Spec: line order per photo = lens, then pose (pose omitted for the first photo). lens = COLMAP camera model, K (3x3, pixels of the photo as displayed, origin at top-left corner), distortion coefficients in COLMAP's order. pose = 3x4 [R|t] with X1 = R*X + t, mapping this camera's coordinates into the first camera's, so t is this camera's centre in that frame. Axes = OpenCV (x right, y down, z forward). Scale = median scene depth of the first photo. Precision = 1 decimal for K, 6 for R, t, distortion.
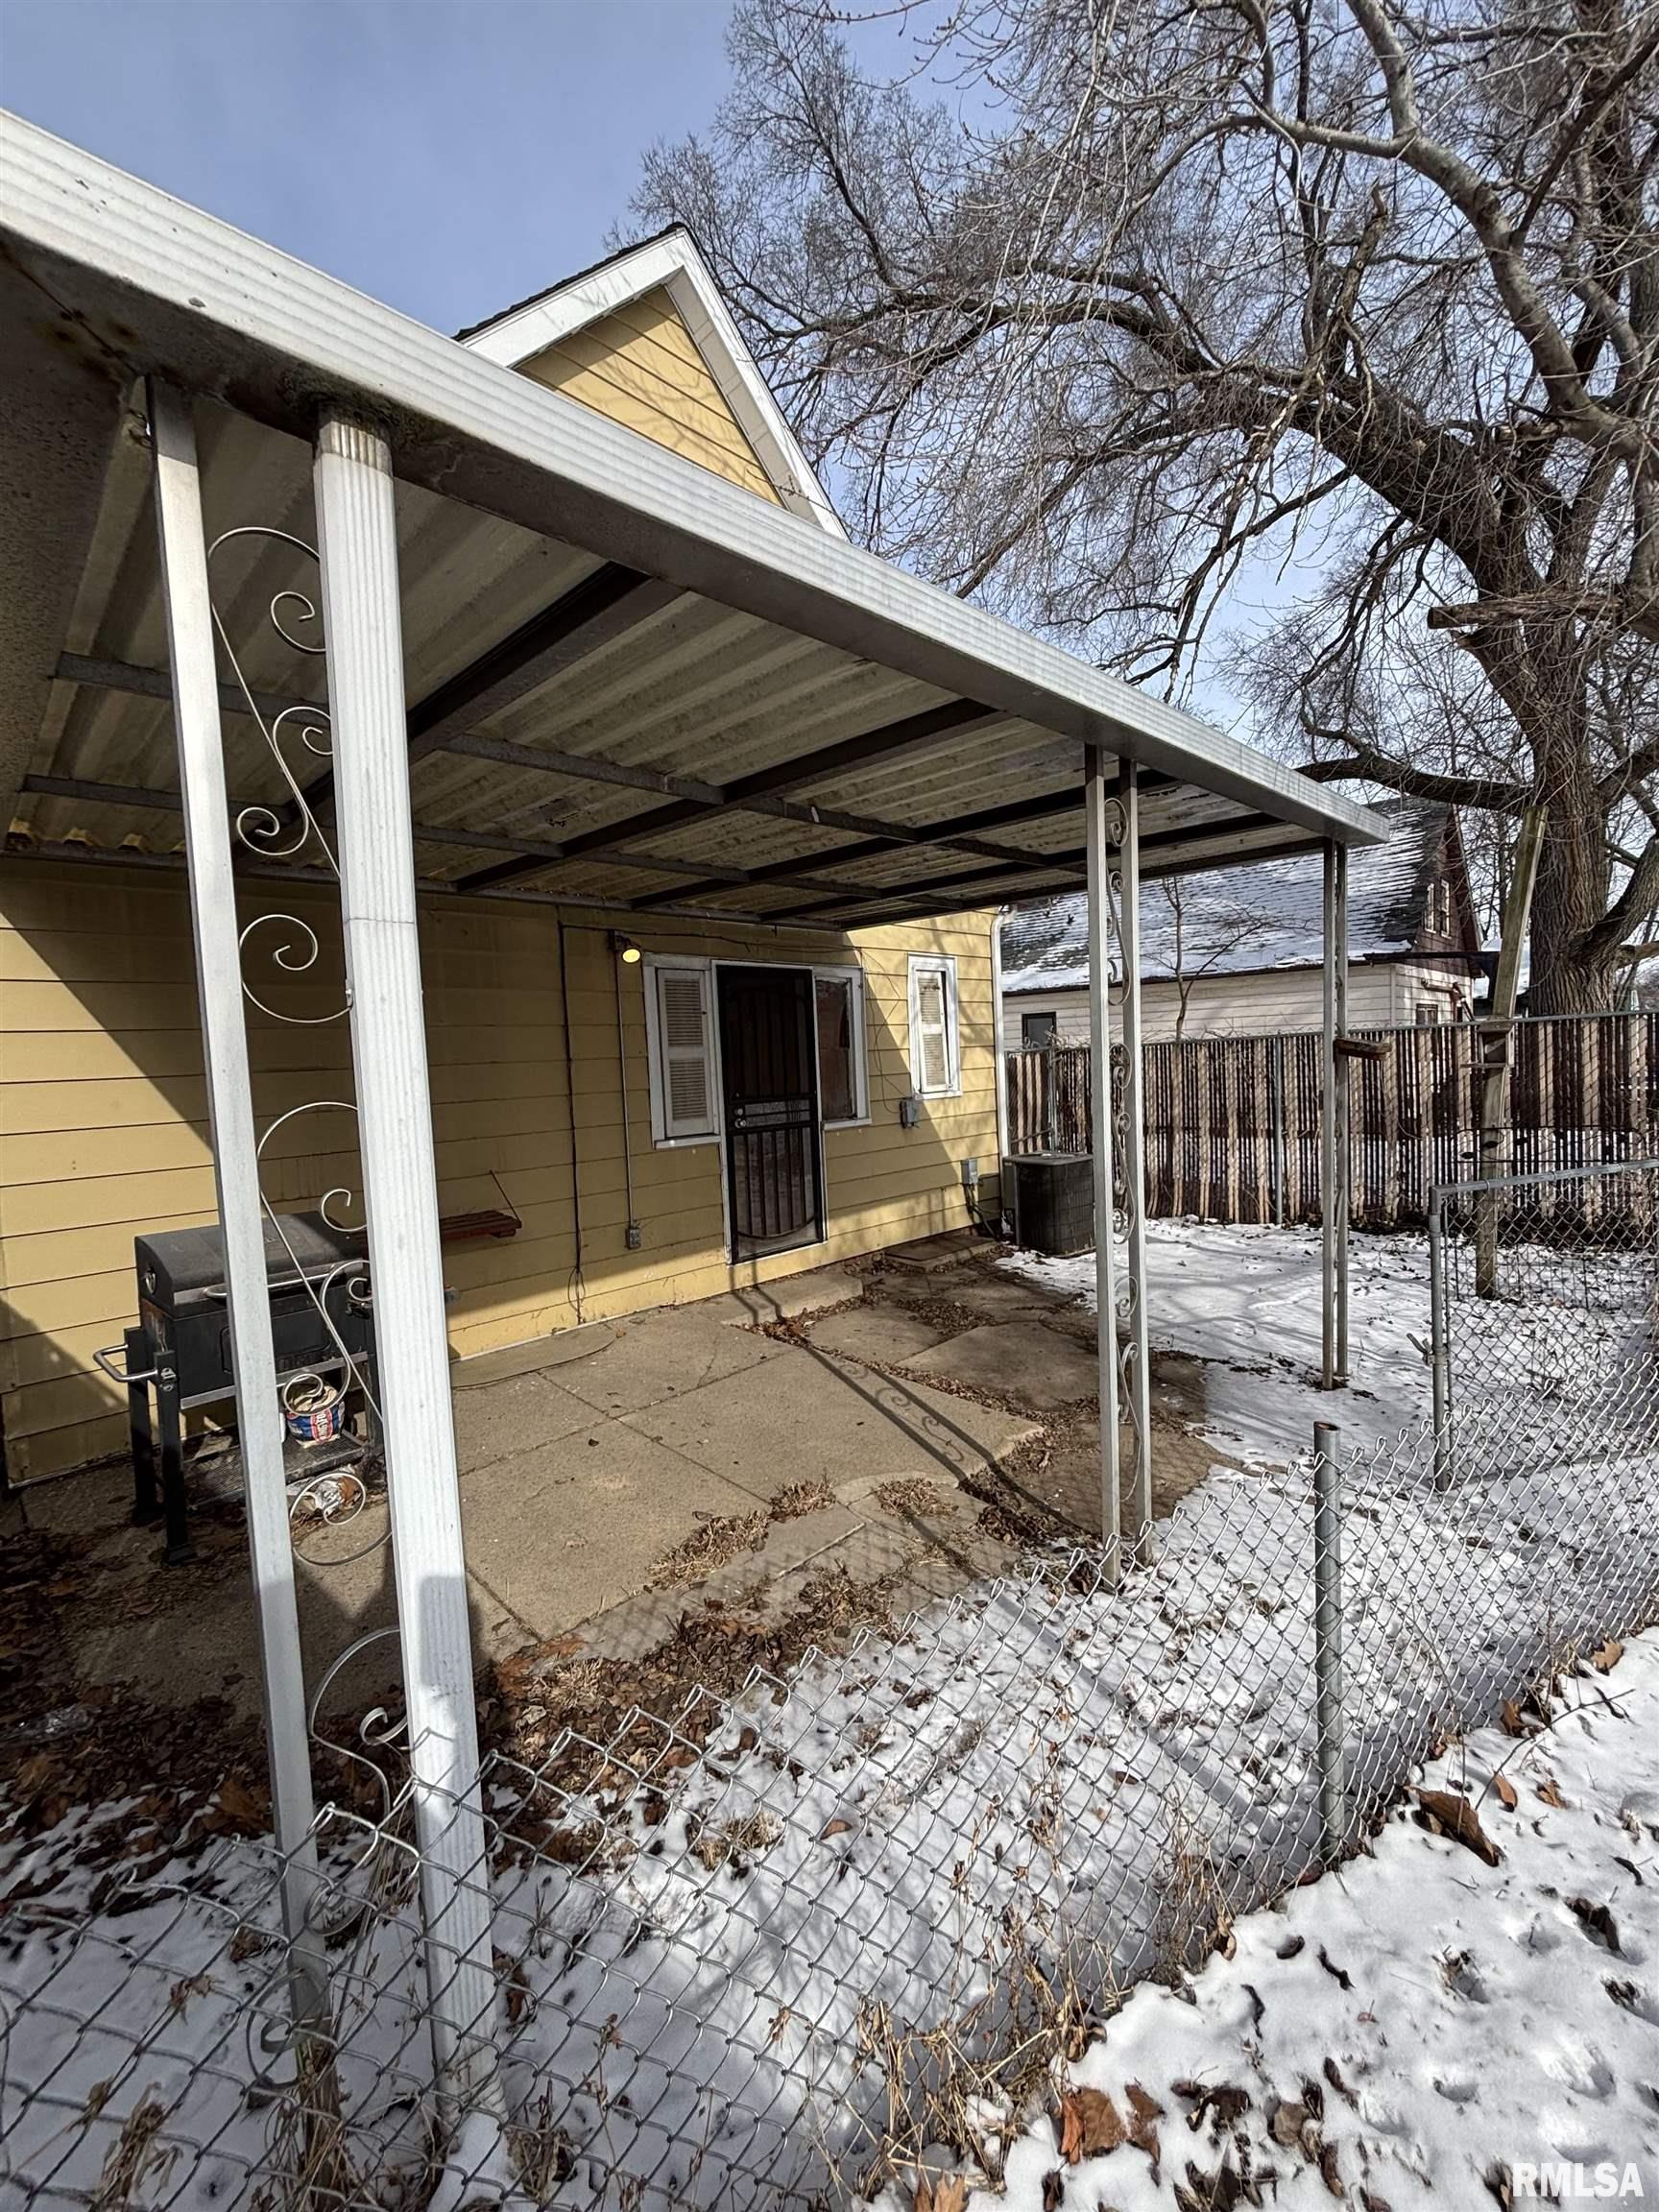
lens RADIAL K [[890.6, 0, 829.5], [0, 890.6, 1106.0], [0, 0, 1]] dist [0.001536, -0.006879]
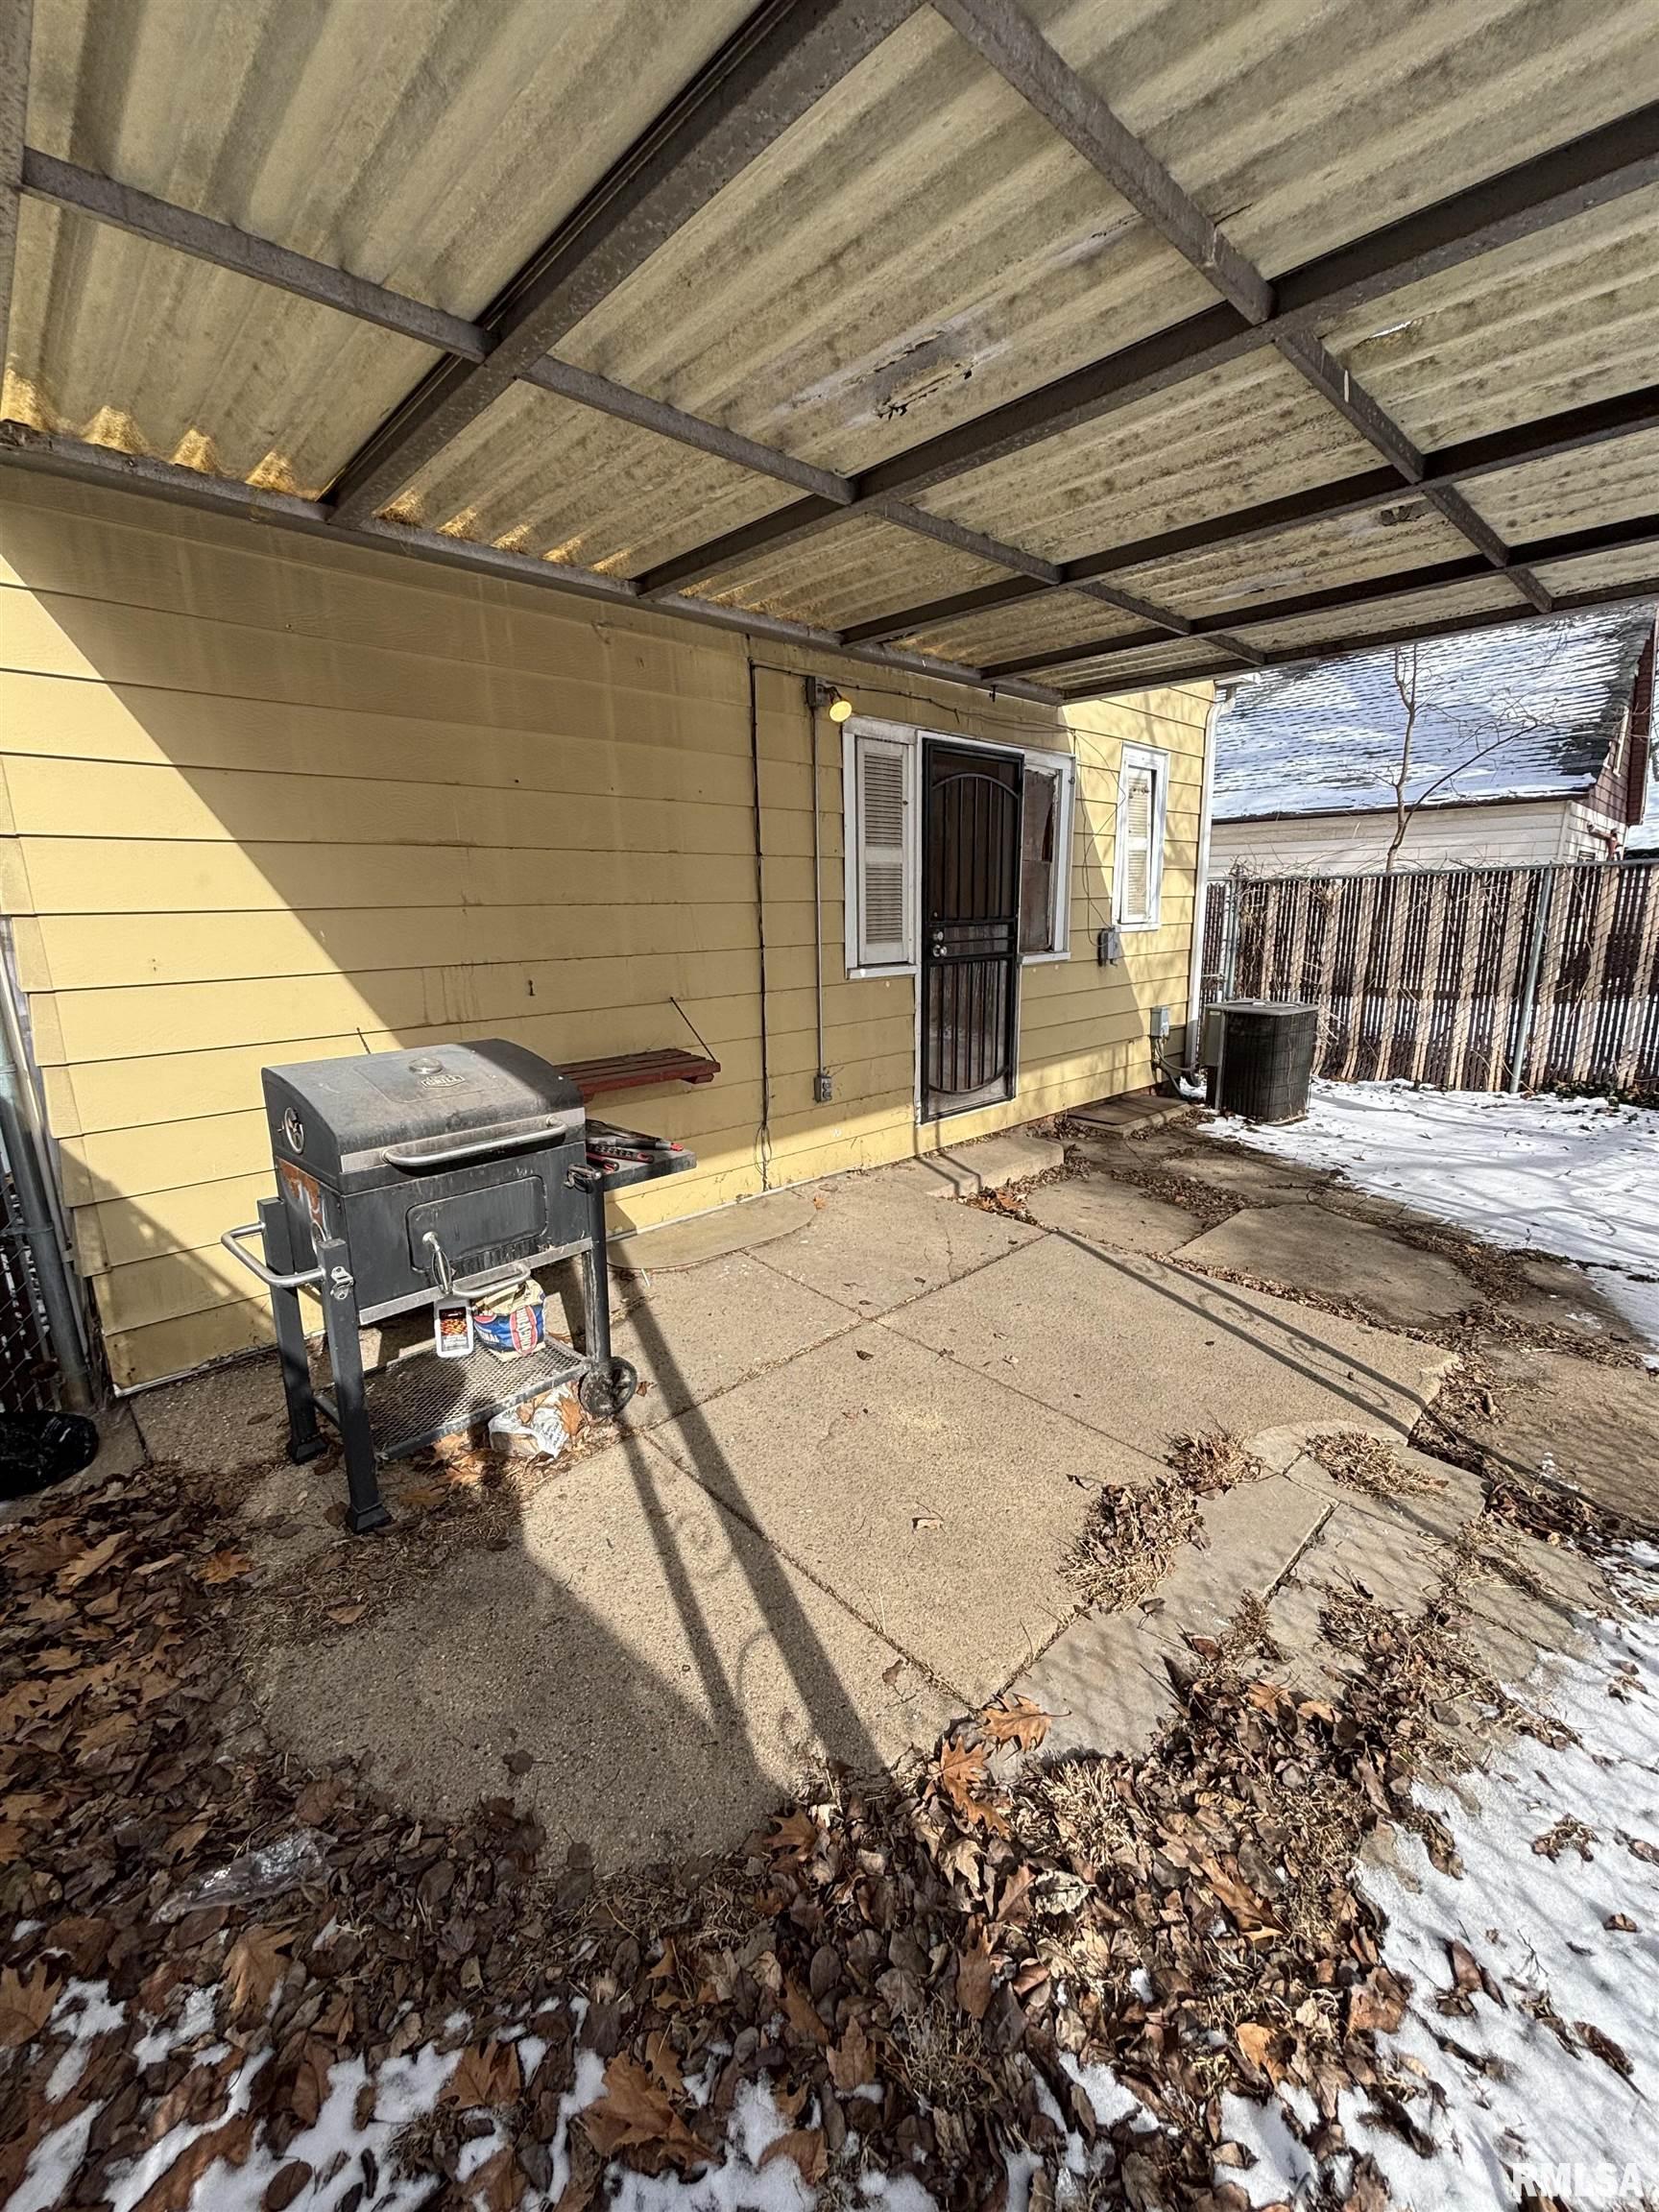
lens RADIAL K [[890.3, 0, 824.1], [0, 890.3, 1119.1], [0, 0, 1]] dist [-0.000919, -0.007311]
pose [[0.999190, 0.029956, -0.026881, -0.181776], [-0.024706, 0.983732, 0.177936, 0.029701], [0.031773, -0.177128, 0.983675, 0.187081]]
